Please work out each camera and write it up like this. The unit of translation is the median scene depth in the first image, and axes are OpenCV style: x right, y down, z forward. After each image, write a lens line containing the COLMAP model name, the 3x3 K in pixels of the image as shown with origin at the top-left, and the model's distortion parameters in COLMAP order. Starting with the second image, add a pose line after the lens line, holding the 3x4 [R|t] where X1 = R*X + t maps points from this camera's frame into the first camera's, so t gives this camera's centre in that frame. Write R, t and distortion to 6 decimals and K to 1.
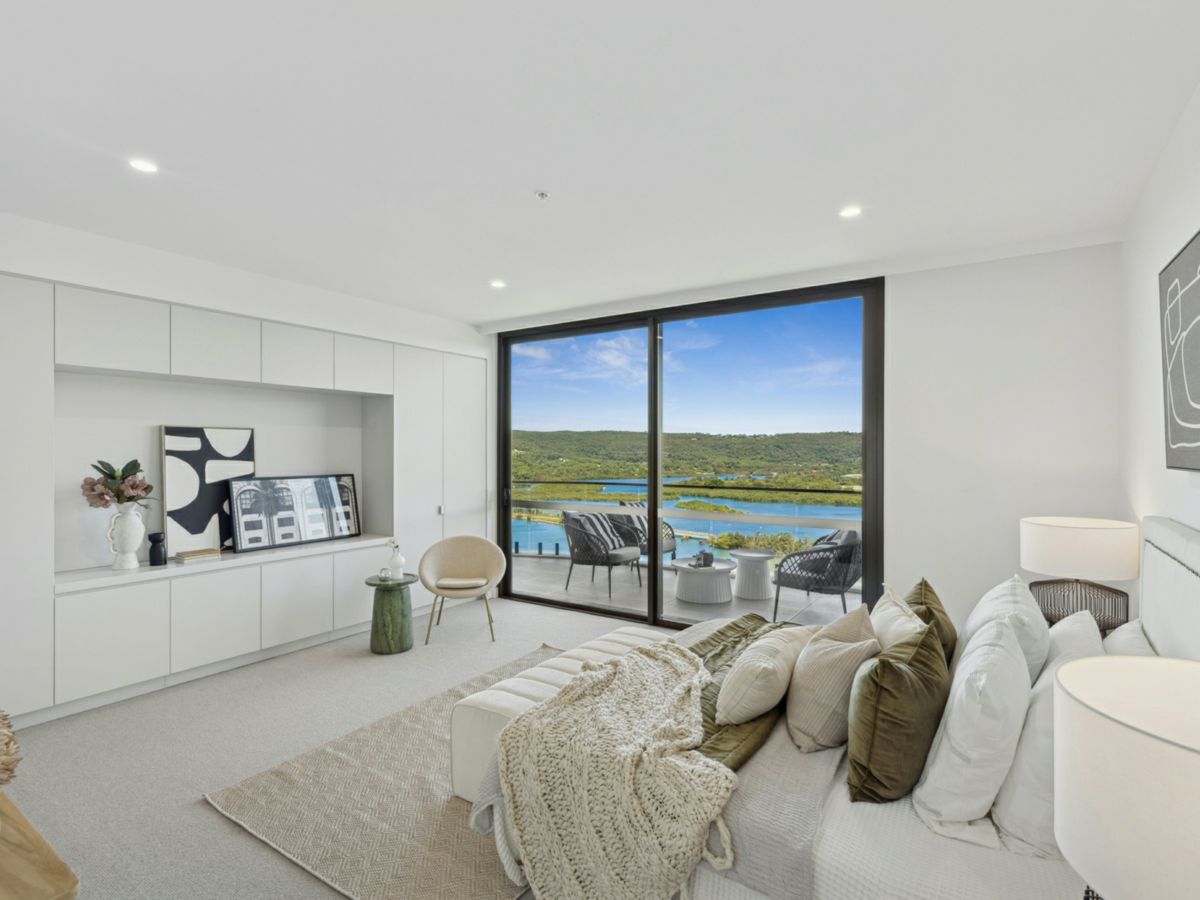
lens RADIAL K [[598.7, 0, 602.9], [0, 598.7, 442.4], [0, 0, 1]] dist [0.004742, -0.000590]
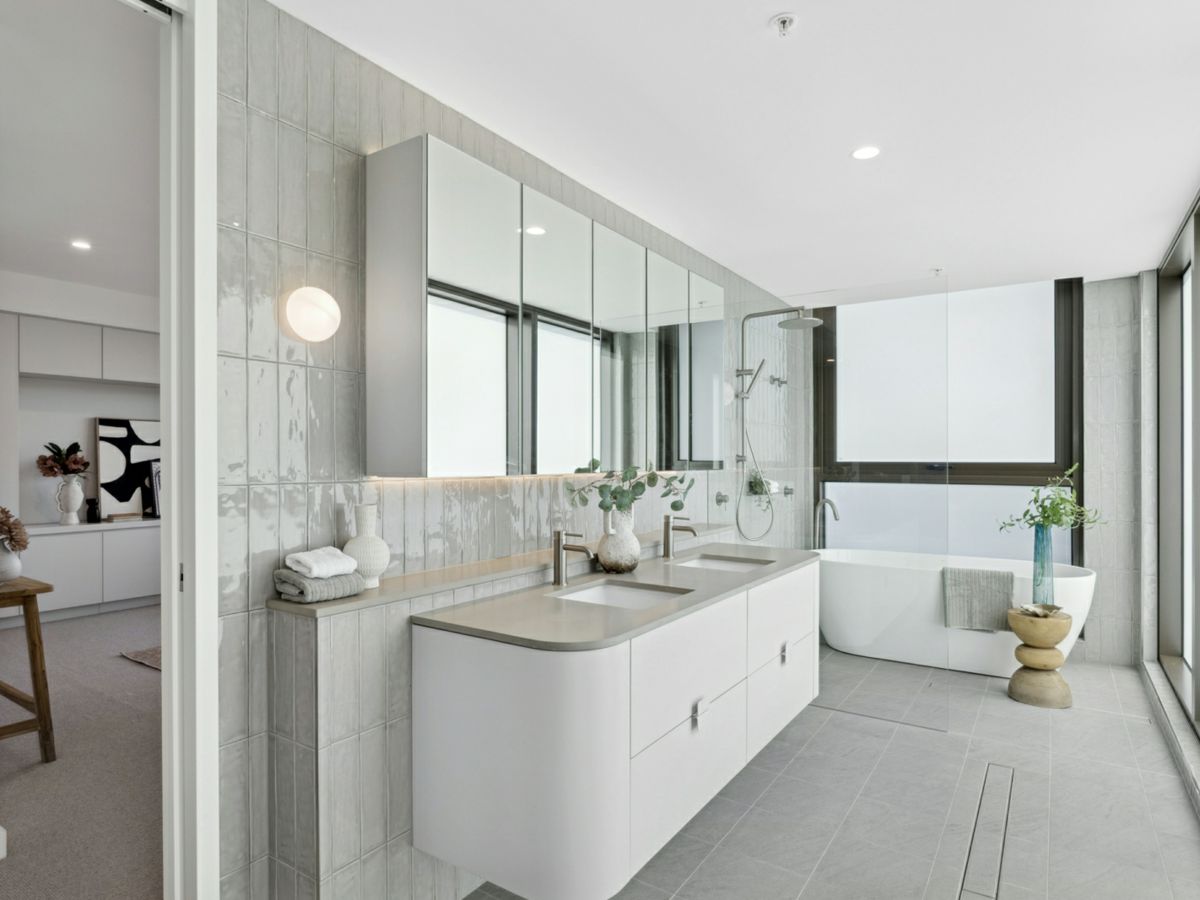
lens RADIAL K [[680.2, 0, 598.3], [0, 680.2, 458.2], [0, 0, 1]] dist [0.001637, 0.001388]
pose [[0.999944, 0.007175, -0.007802, 0.385835], [-0.007061, 0.999869, 0.014558, 0.032648], [0.007906, -0.014502, 0.999864, -0.495754]]
